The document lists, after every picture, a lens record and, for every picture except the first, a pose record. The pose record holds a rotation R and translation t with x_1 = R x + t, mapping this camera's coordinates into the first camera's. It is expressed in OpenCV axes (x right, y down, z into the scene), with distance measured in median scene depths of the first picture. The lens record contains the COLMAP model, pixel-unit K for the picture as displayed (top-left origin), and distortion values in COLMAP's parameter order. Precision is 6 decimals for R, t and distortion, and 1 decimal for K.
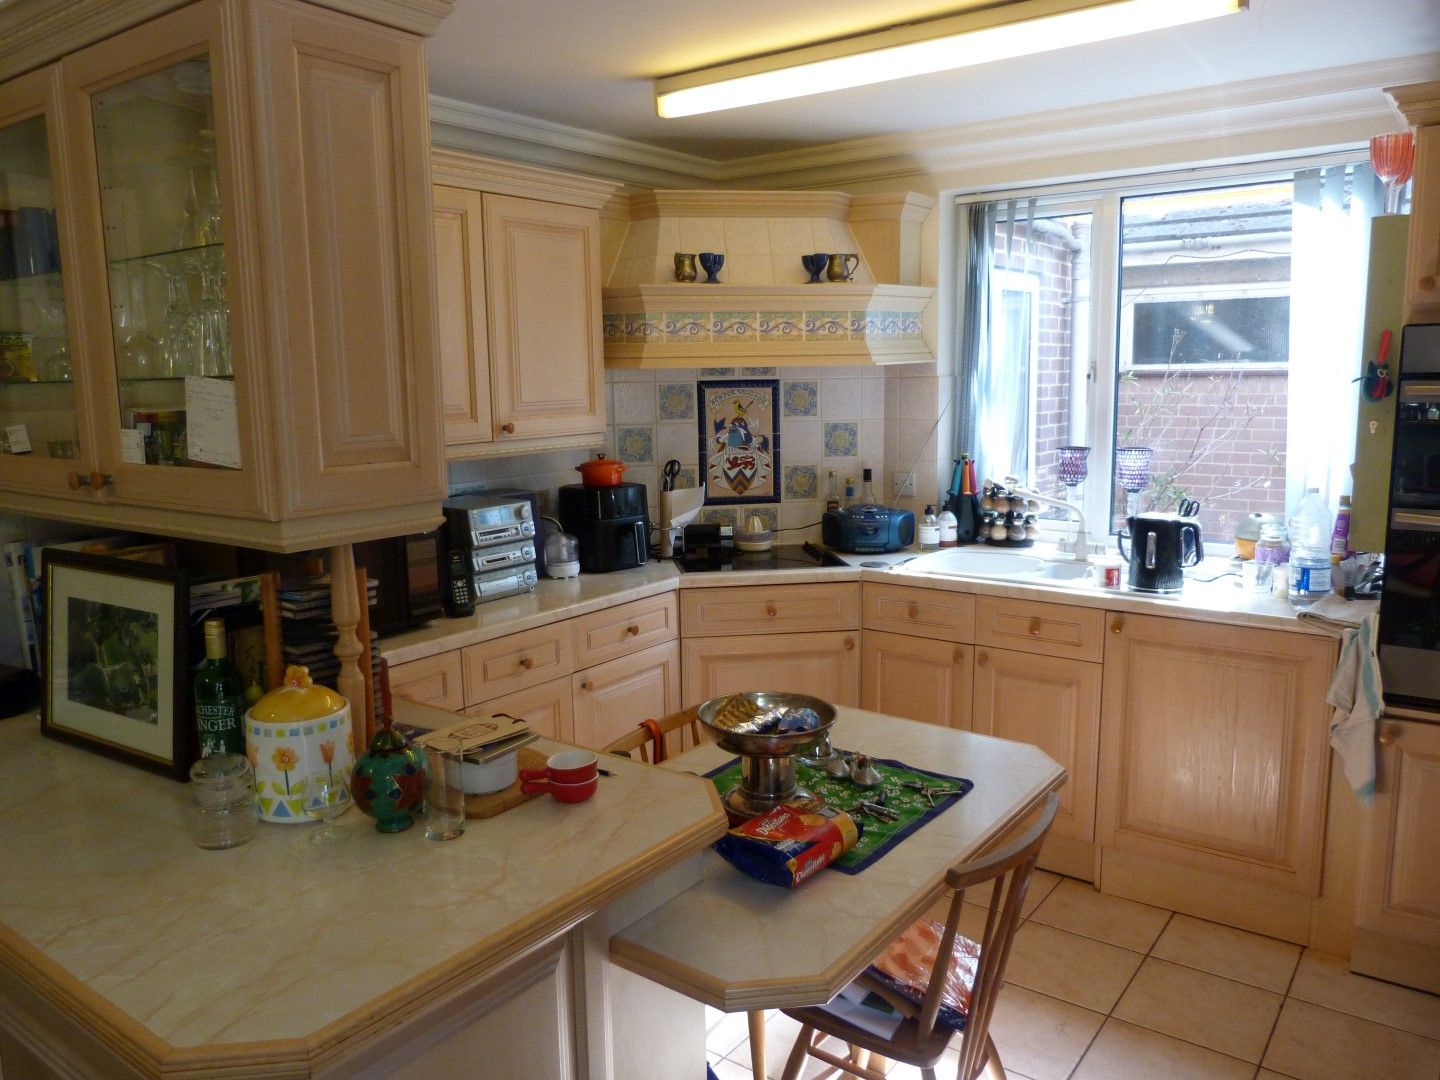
lens RADIAL K [[1079.4, 0, 716.5], [0, 1079.4, 531.4], [0, 0, 1]] dist [-0.049809, 0.034234]
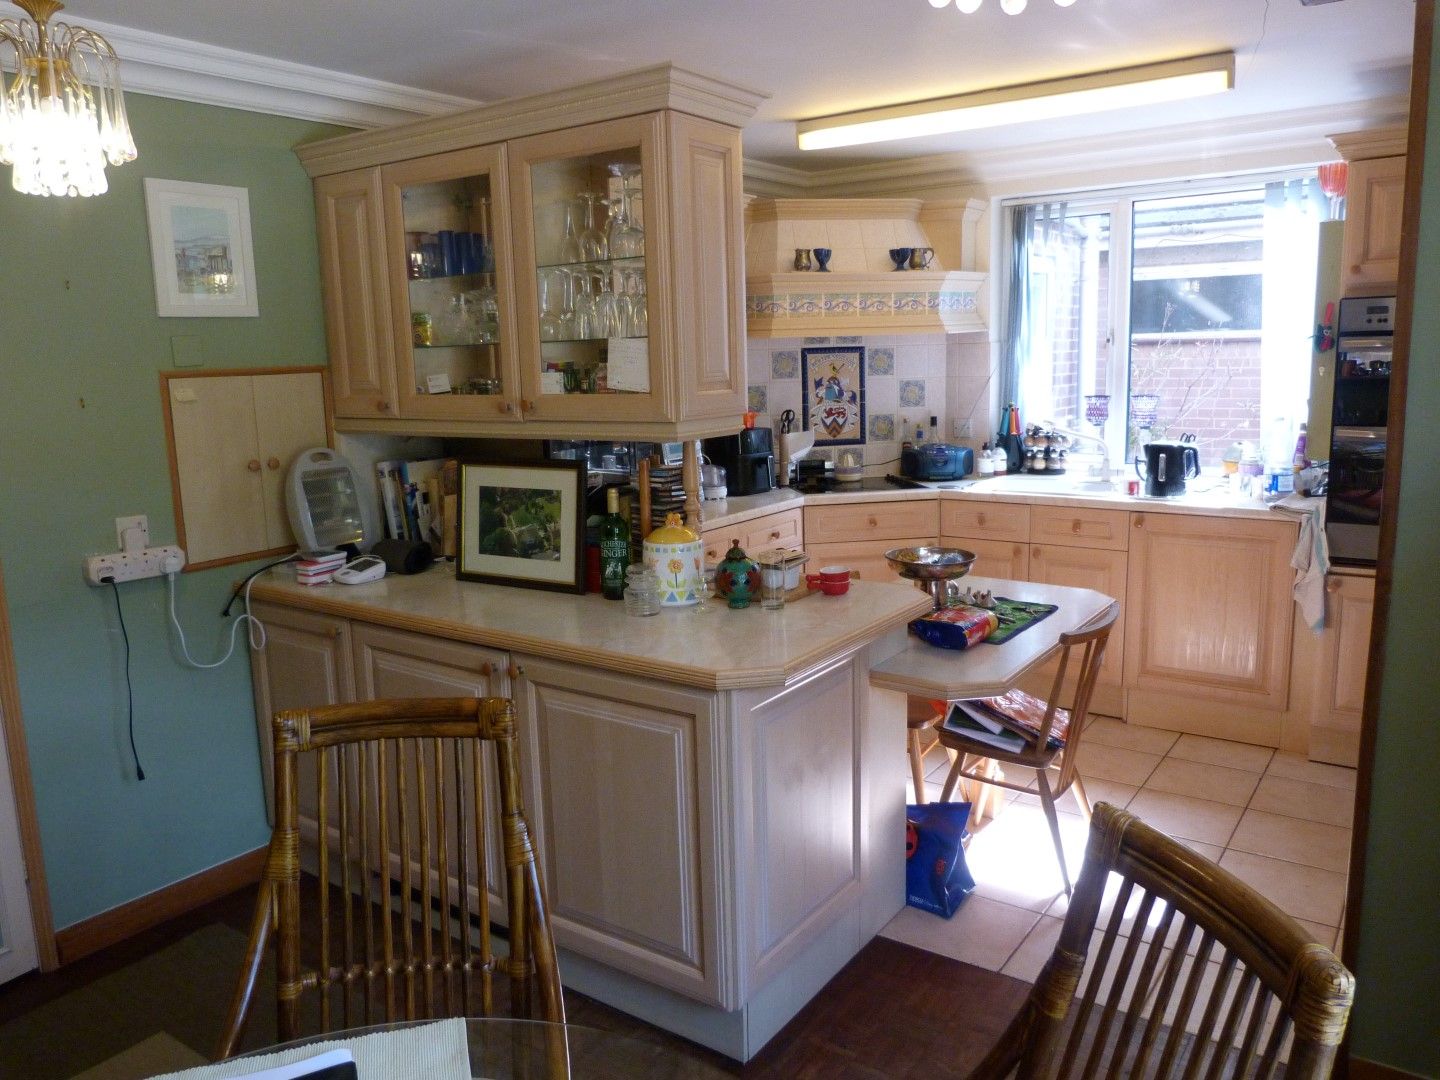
lens RADIAL K [[1079.4, 0, 717.1], [0, 1079.4, 535.1], [0, 0, 1]] dist [-0.049809, 0.034234]
pose [[0.999656, -0.017094, 0.019907, -0.189374], [0.016645, 0.999608, 0.022503, 0.065051], [-0.020284, -0.022164, 0.999549, -0.350953]]
